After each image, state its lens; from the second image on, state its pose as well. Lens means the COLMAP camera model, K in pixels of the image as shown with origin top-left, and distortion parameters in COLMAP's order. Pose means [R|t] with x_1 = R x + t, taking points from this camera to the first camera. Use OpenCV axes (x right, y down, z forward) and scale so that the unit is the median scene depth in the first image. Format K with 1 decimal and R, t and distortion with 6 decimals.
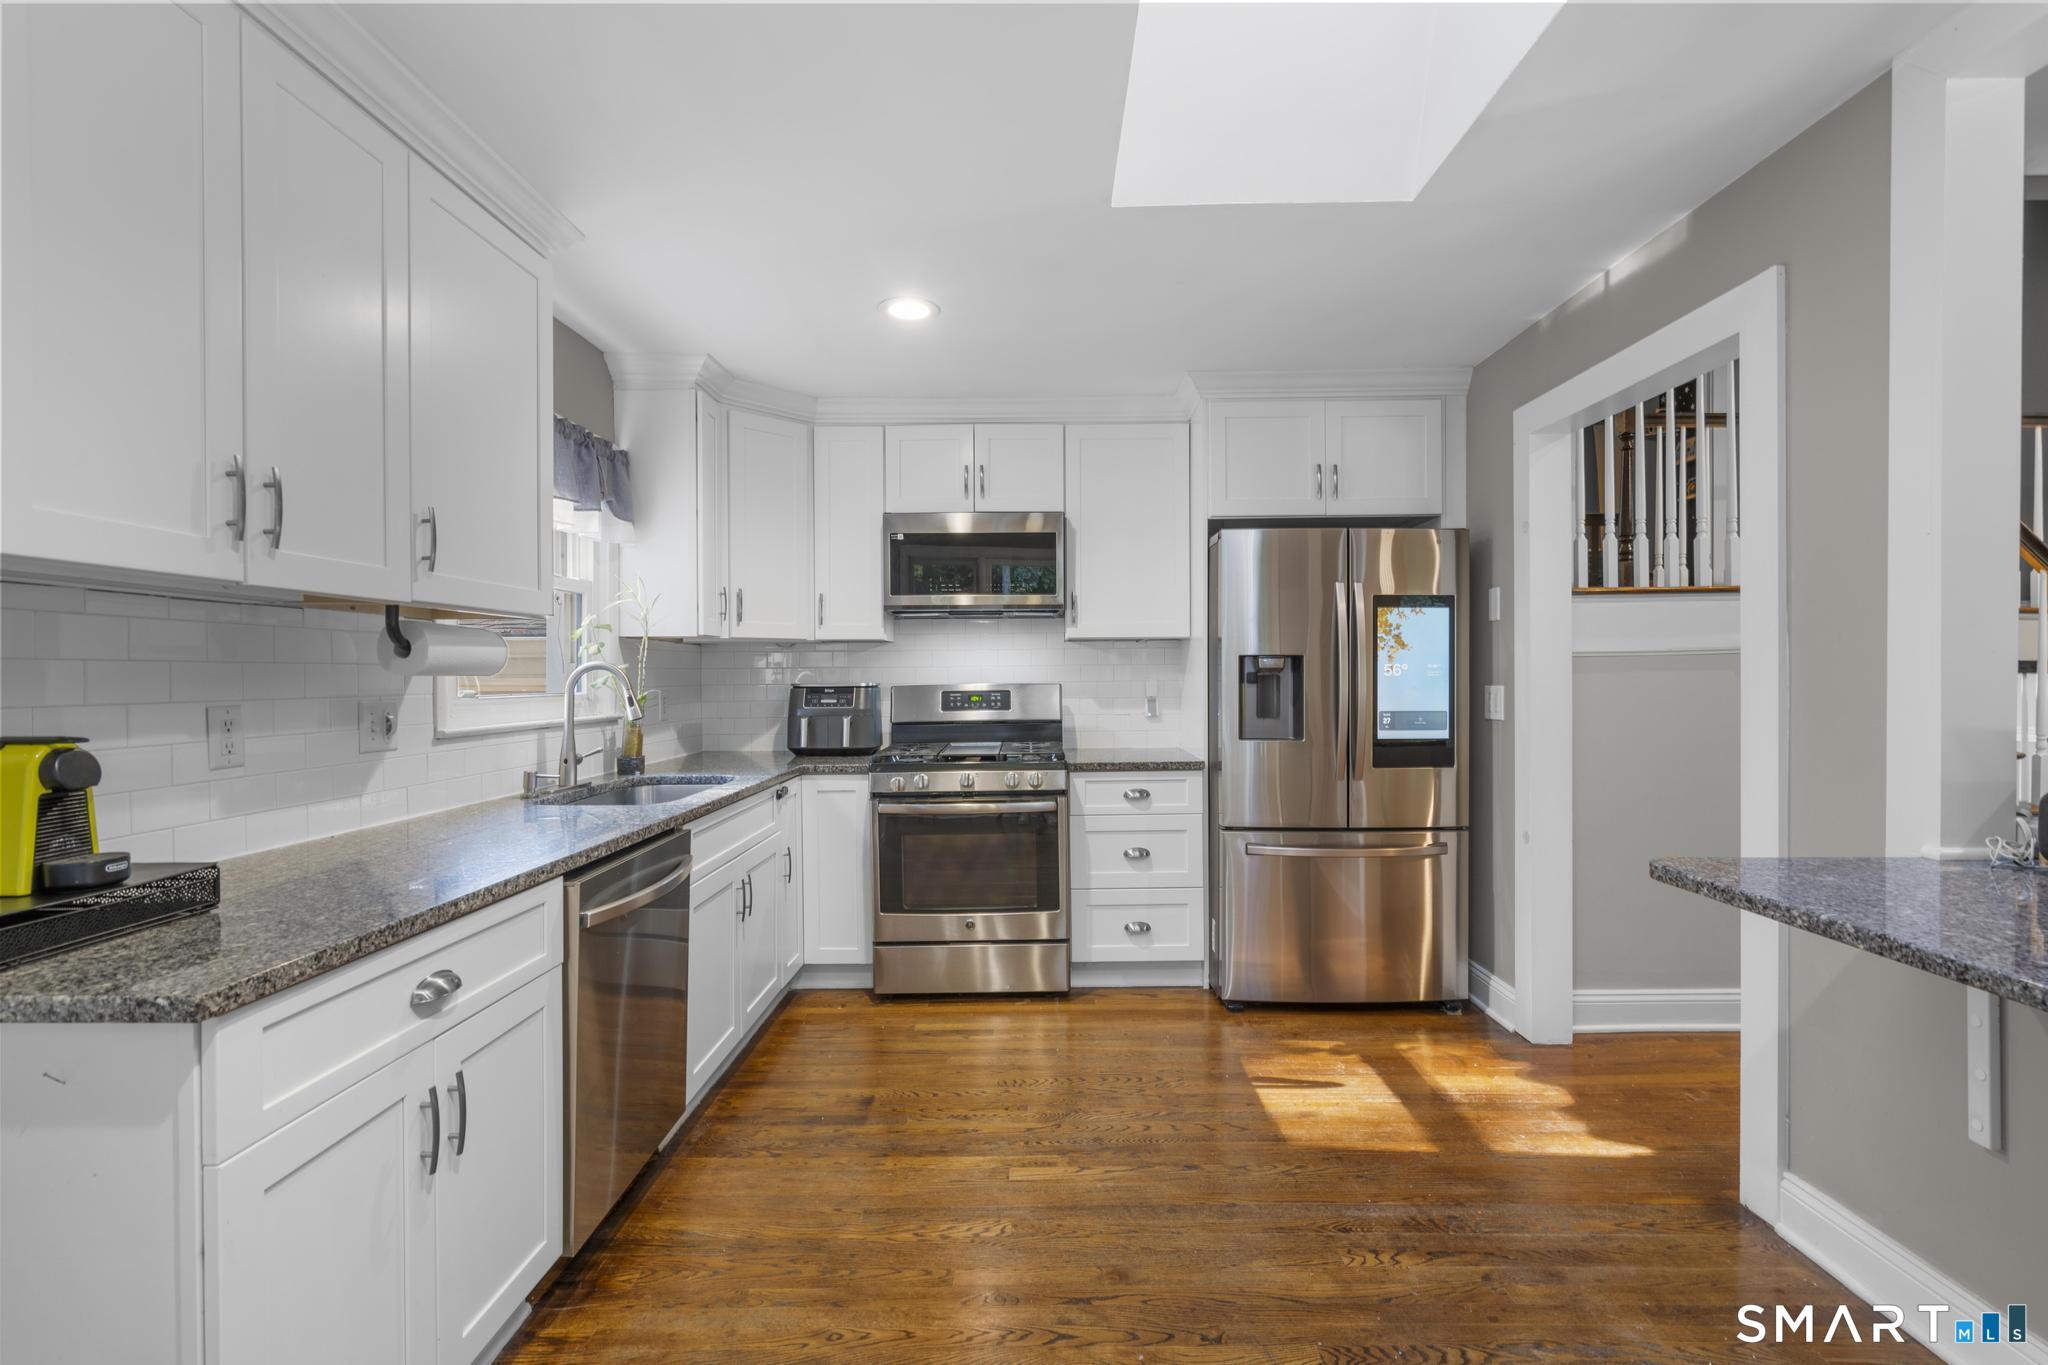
lens RADIAL K [[921.0, 0, 1031.3], [0, 921.0, 679.0], [0, 0, 1]] dist [-0.005093, 0.001771]
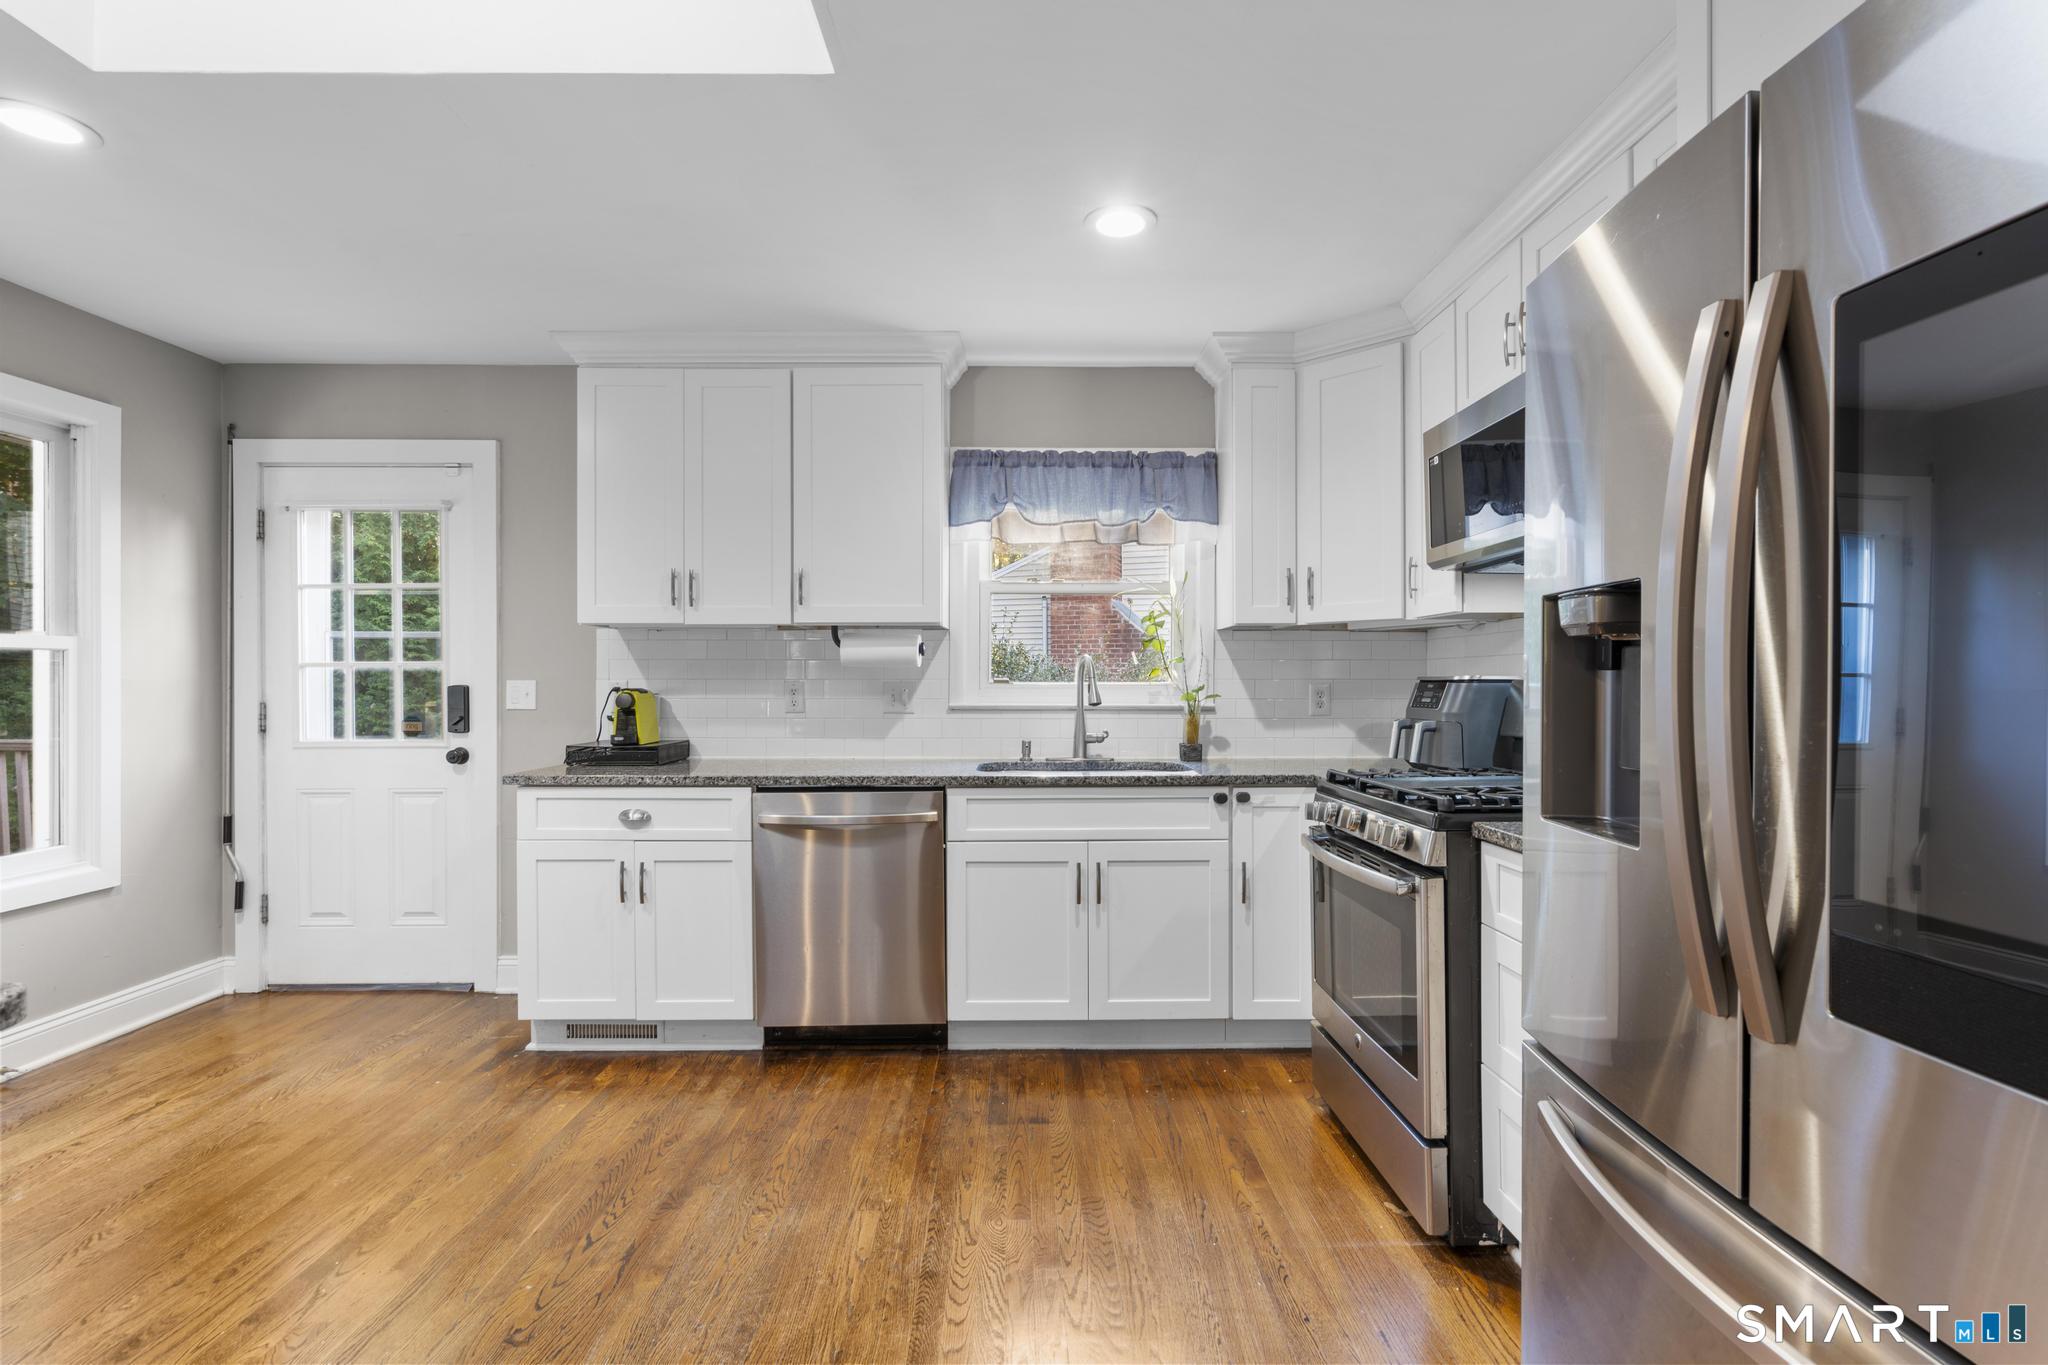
lens RADIAL K [[921.0, 0, 1031.3], [0, 921.0, 679.0], [0, 0, 1]] dist [-0.005093, 0.001771]
pose [[0.022651, 0.002900, -0.999739, 1.103277], [-0.004995, 0.999984, 0.002787, 0.014187], [0.999731, 0.004931, 0.022665, 1.421681]]
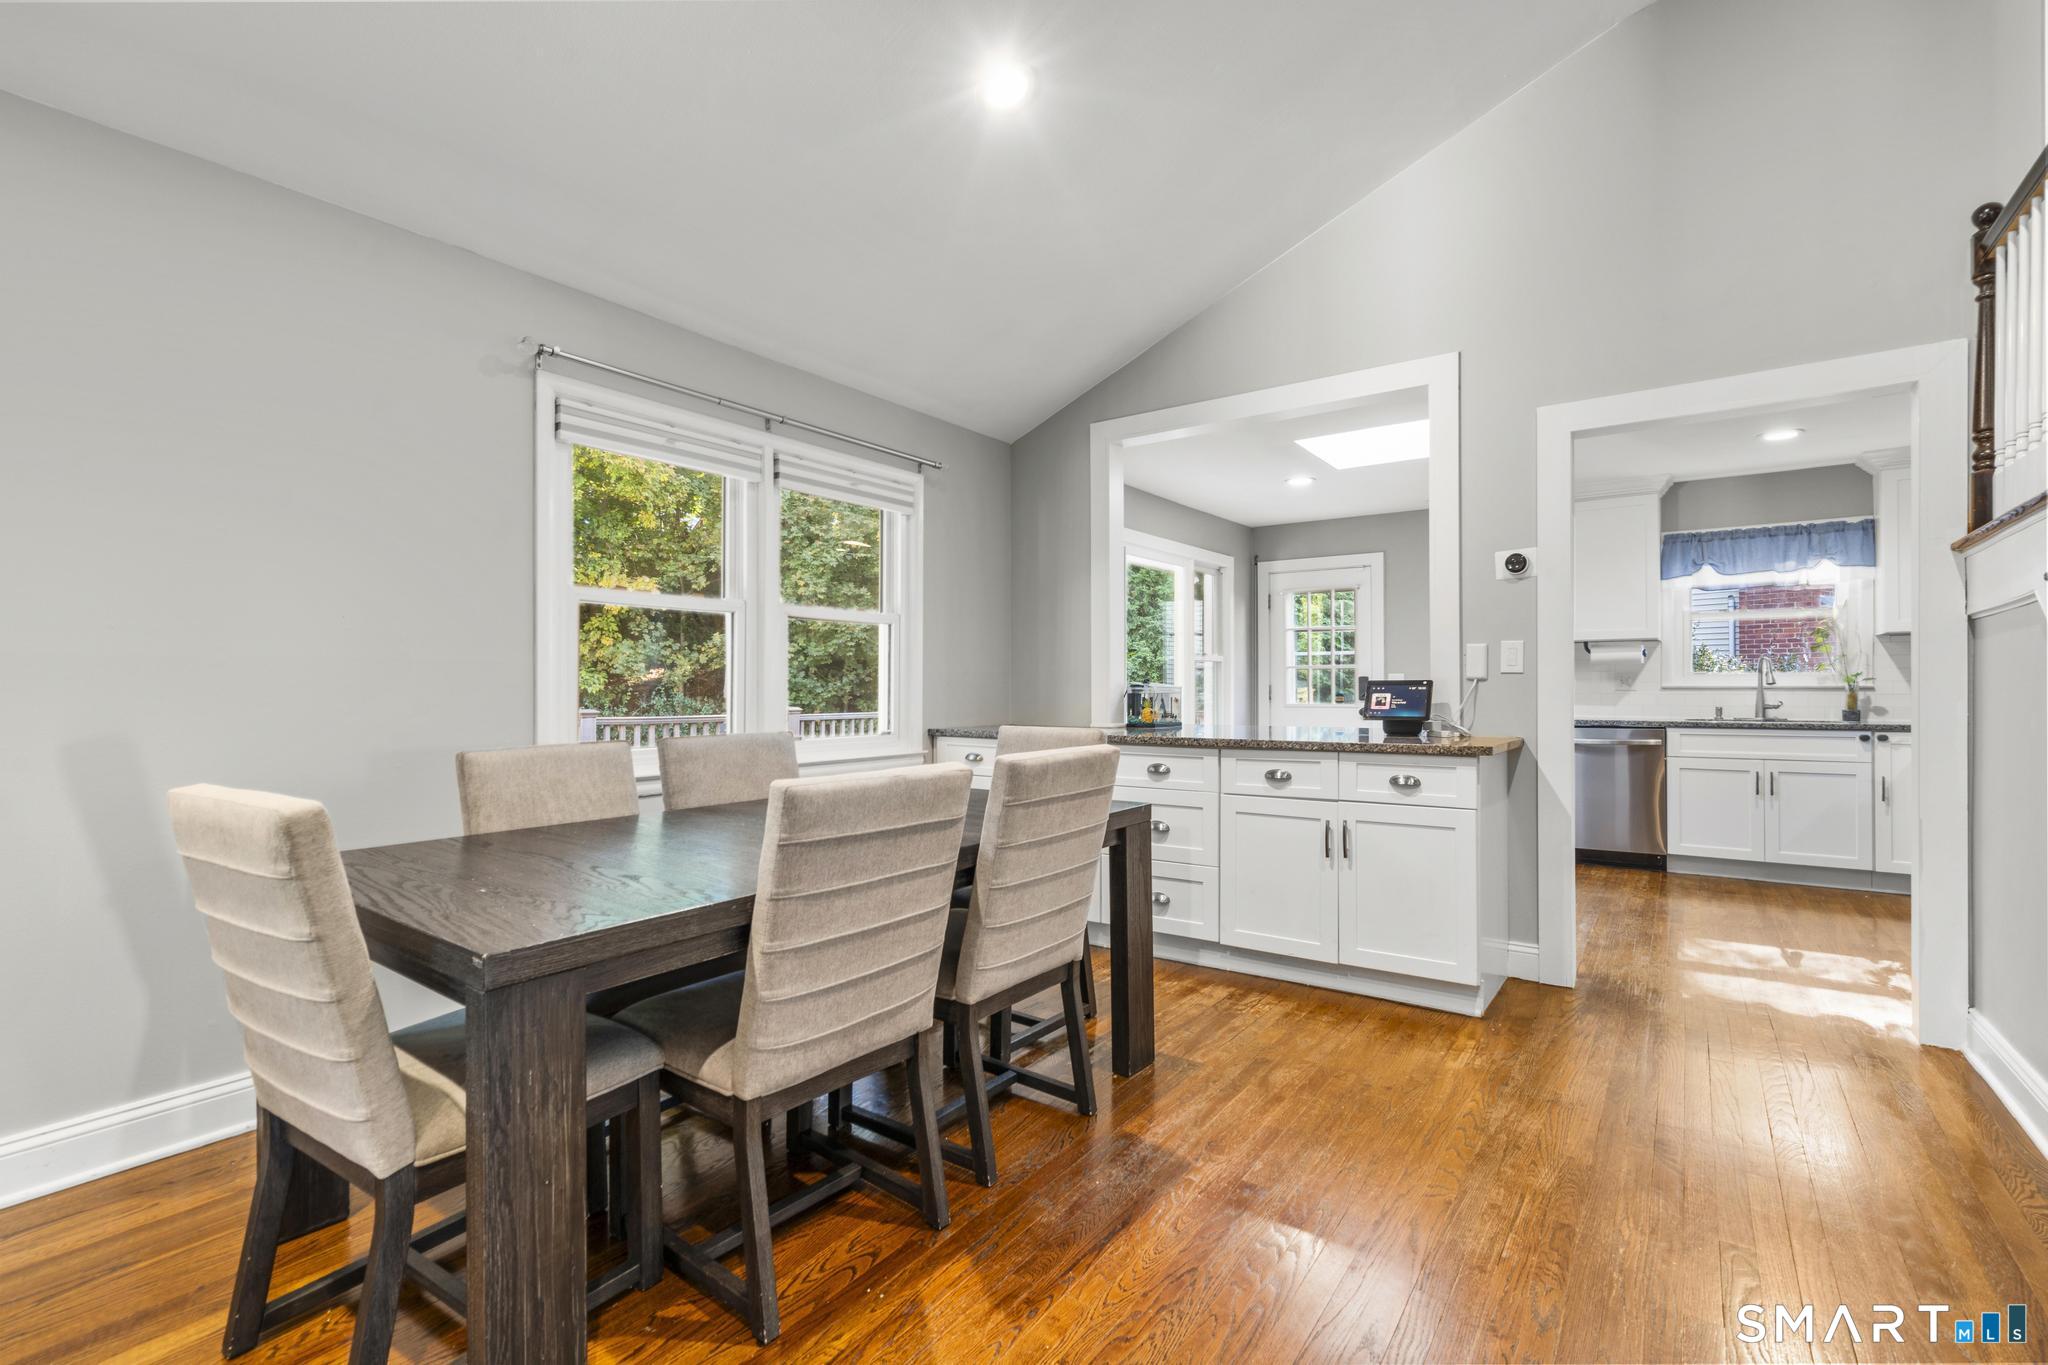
lens RADIAL K [[921.0, 0, 1031.3], [0, 921.0, 679.0], [0, 0, 1]] dist [-0.005093, 0.001771]
pose [[-0.580080, -0.003363, -0.814553, 3.097155], [-0.000569, 0.999993, -0.003723, 0.063669], [0.814559, -0.001697, -0.580078, 1.362562]]
